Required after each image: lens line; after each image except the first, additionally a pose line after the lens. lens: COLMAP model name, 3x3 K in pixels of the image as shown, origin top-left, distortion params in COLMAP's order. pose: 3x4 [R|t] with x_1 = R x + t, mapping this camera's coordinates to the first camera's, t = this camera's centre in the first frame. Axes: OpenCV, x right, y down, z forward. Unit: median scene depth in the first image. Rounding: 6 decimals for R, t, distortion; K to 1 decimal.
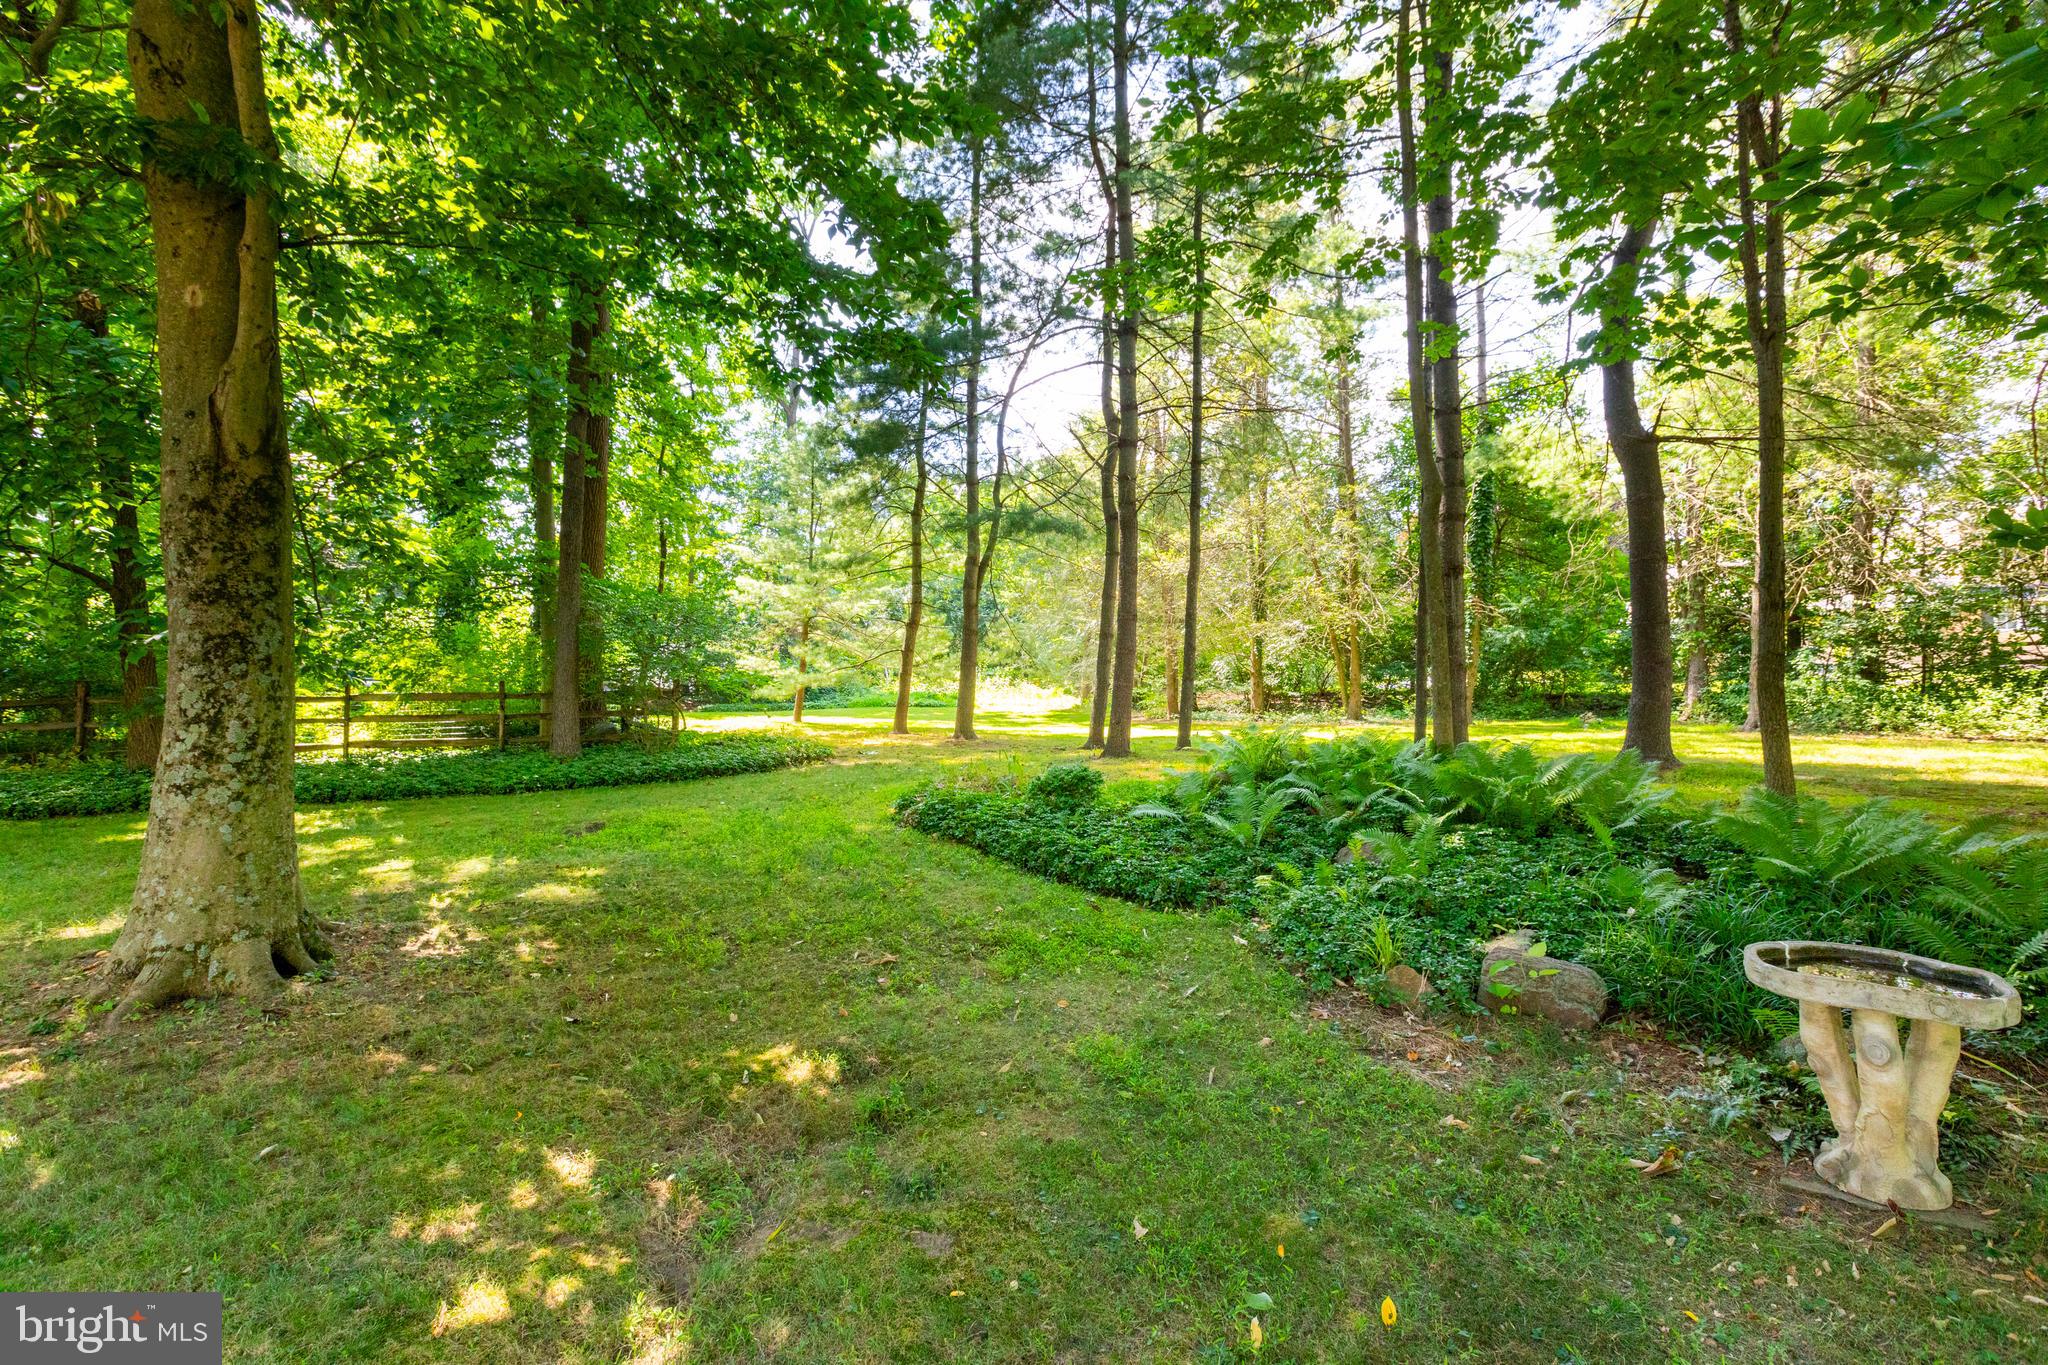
lens RADIAL K [[929.7, 0, 1024.0], [0, 929.7, 682.5], [0, 0, 1]] dist [-0.018142, 0.007505]
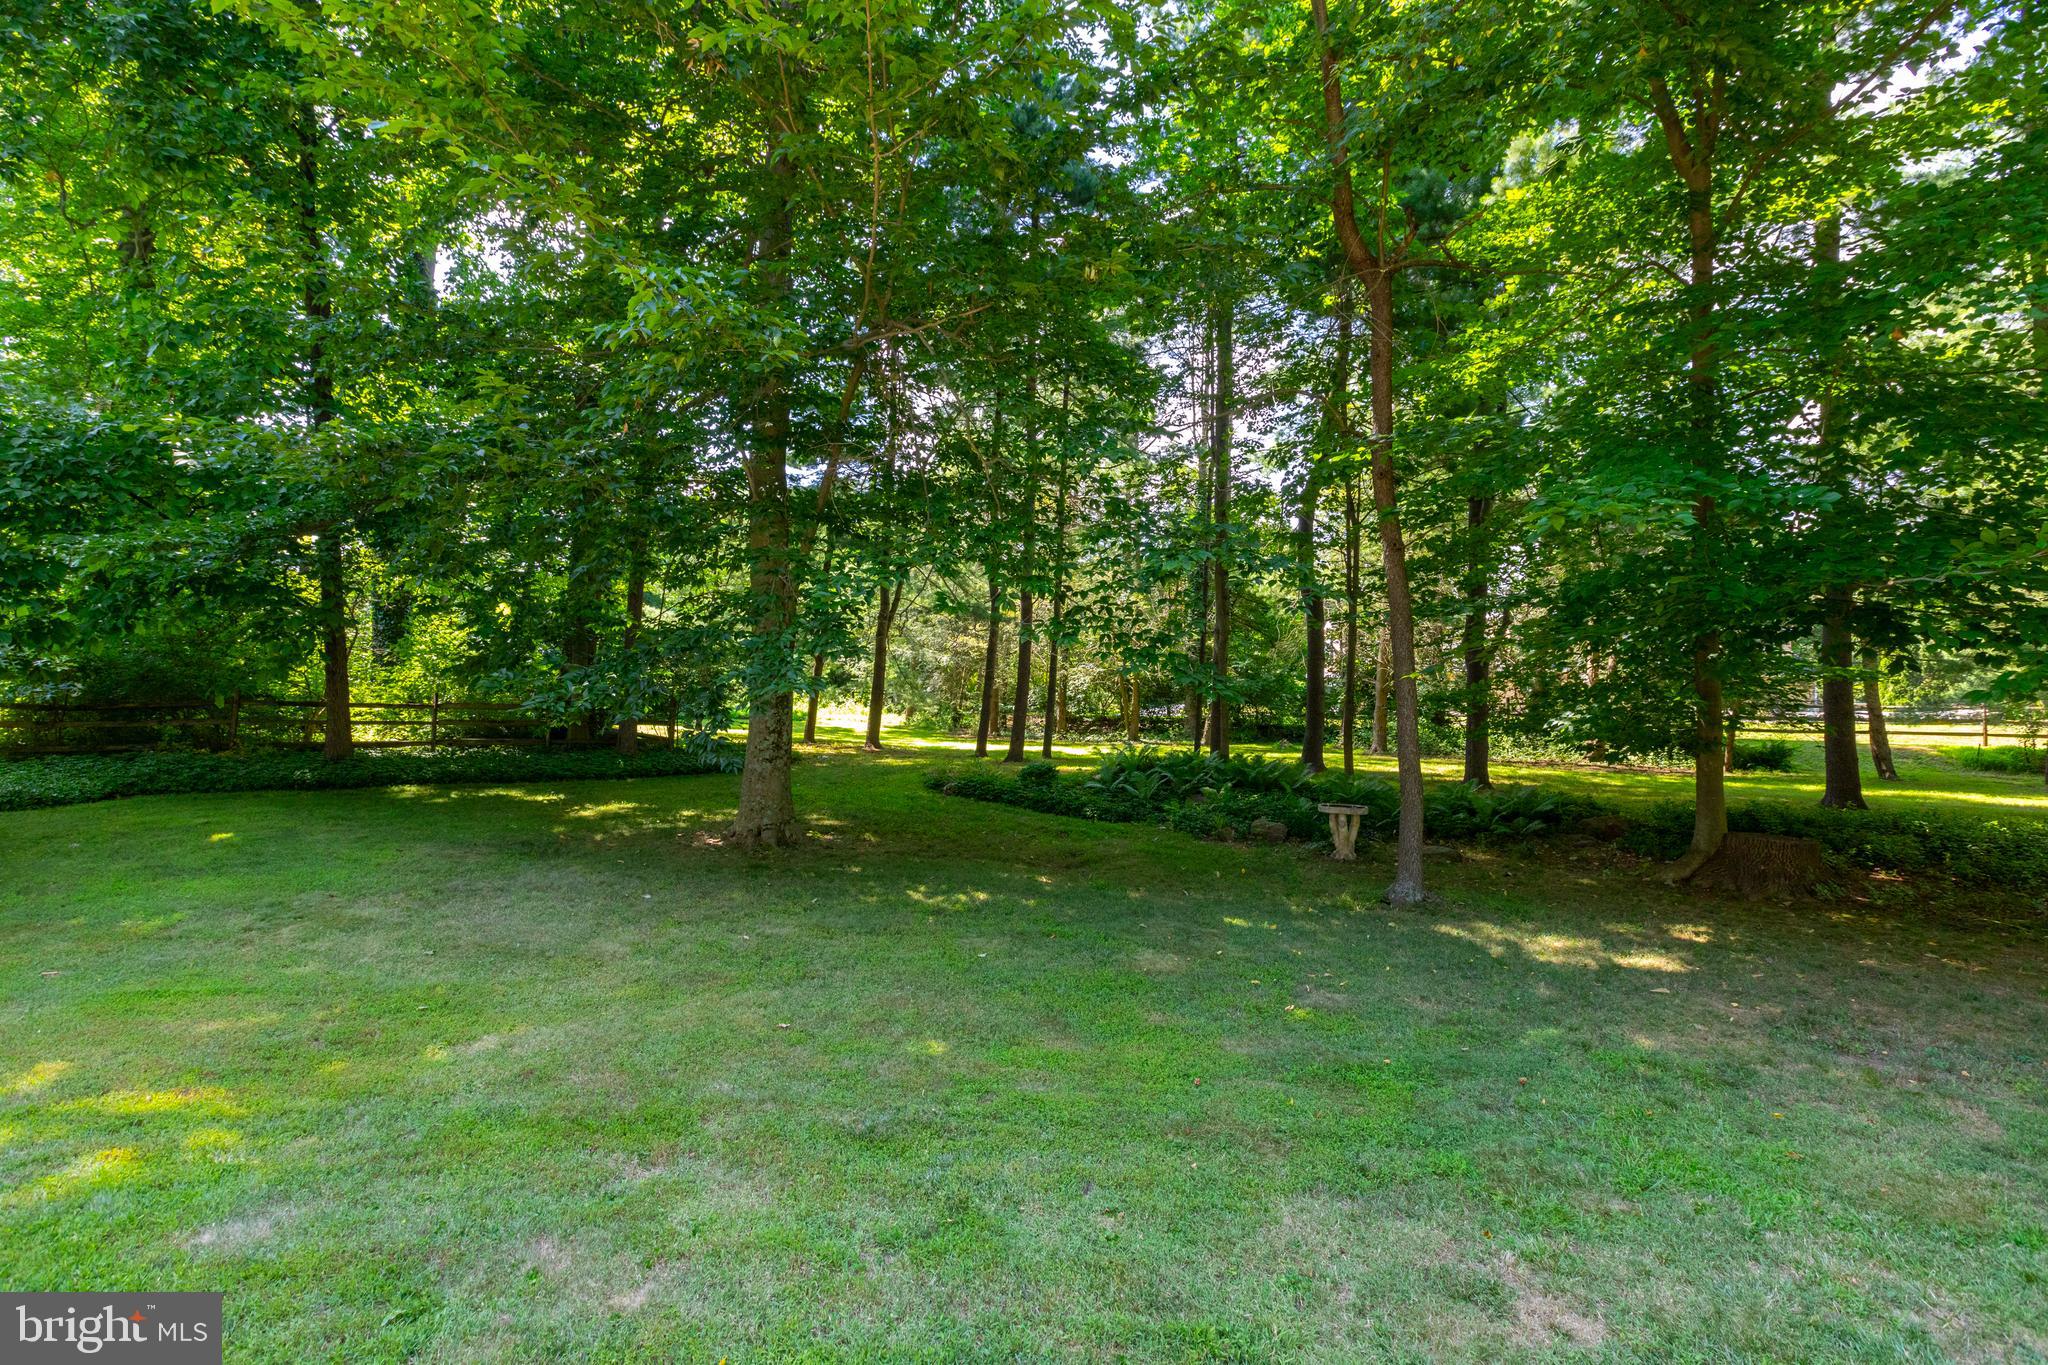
lens RADIAL K [[929.7, 0, 1024.0], [0, 929.7, 682.5], [0, 0, 1]] dist [-0.018142, 0.007505]
pose [[0.962251, 0.038232, 0.269463, -0.557311], [-0.034162, 0.999221, -0.019780, -0.039051], [-0.270009, 0.009828, 0.962808, -0.913526]]
